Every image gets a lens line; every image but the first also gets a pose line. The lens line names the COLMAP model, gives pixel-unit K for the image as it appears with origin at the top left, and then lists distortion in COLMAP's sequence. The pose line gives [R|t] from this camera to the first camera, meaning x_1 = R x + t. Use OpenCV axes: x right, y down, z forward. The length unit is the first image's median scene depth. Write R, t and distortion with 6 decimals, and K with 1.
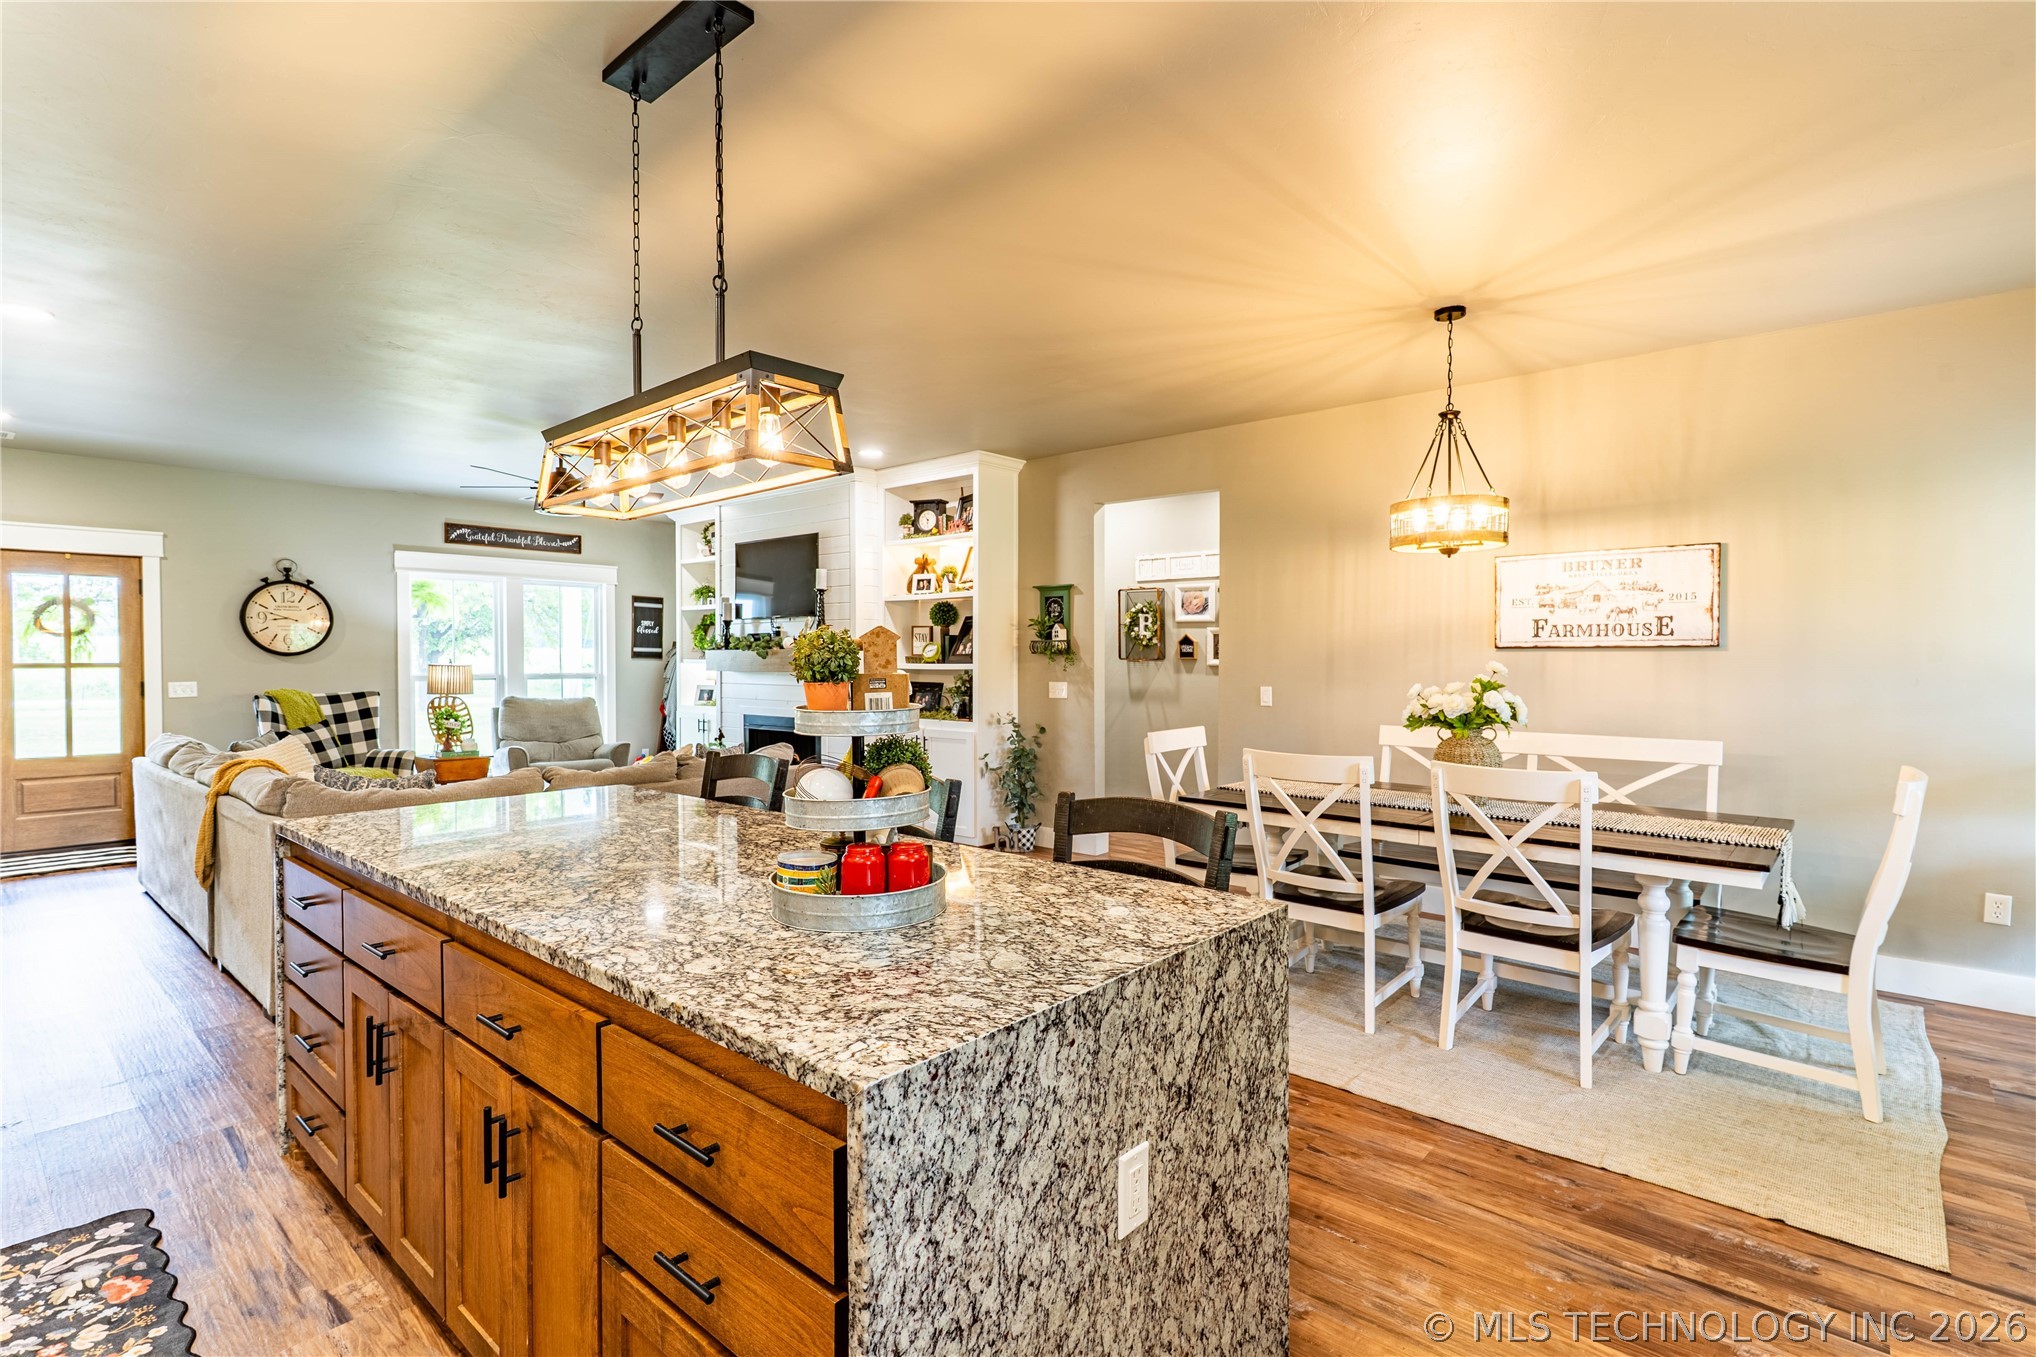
lens RADIAL K [[973.7, 0, 1018.7], [0, 973.7, 668.4], [0, 0, 1]] dist [0.006628, -0.000879]
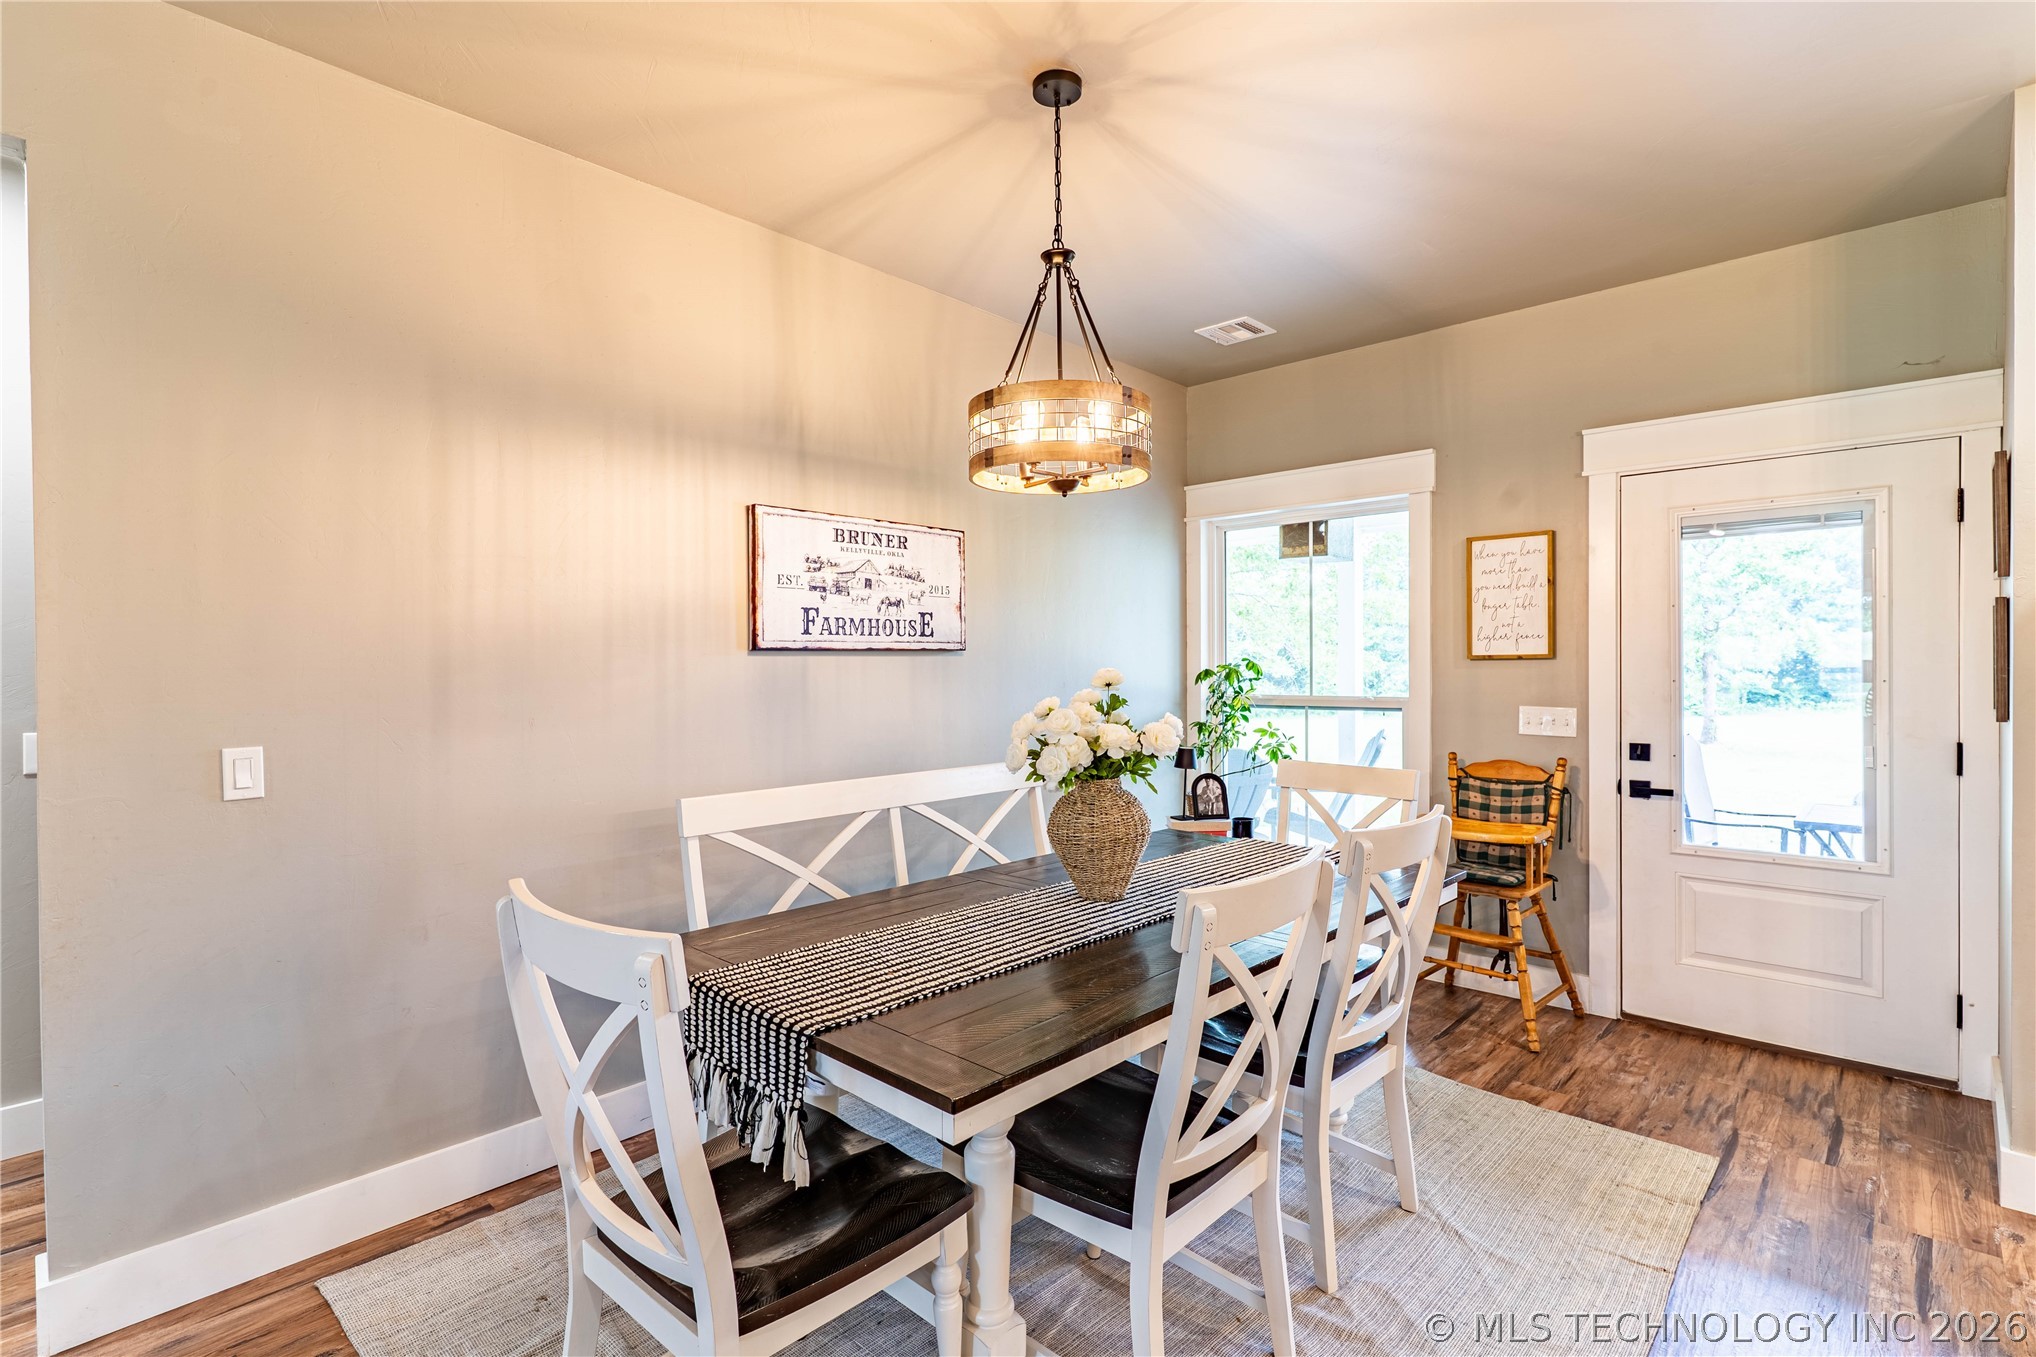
lens RADIAL K [[973.7, 0, 1013.4], [0, 973.7, 672.9], [0, 0, 1]] dist [0.006628, -0.000879]
pose [[0.032928, -0.008701, 0.999420, -0.139595], [0.020804, 0.999751, 0.008019, -0.008152], [-0.999241, 0.020528, 0.033100, 0.870349]]
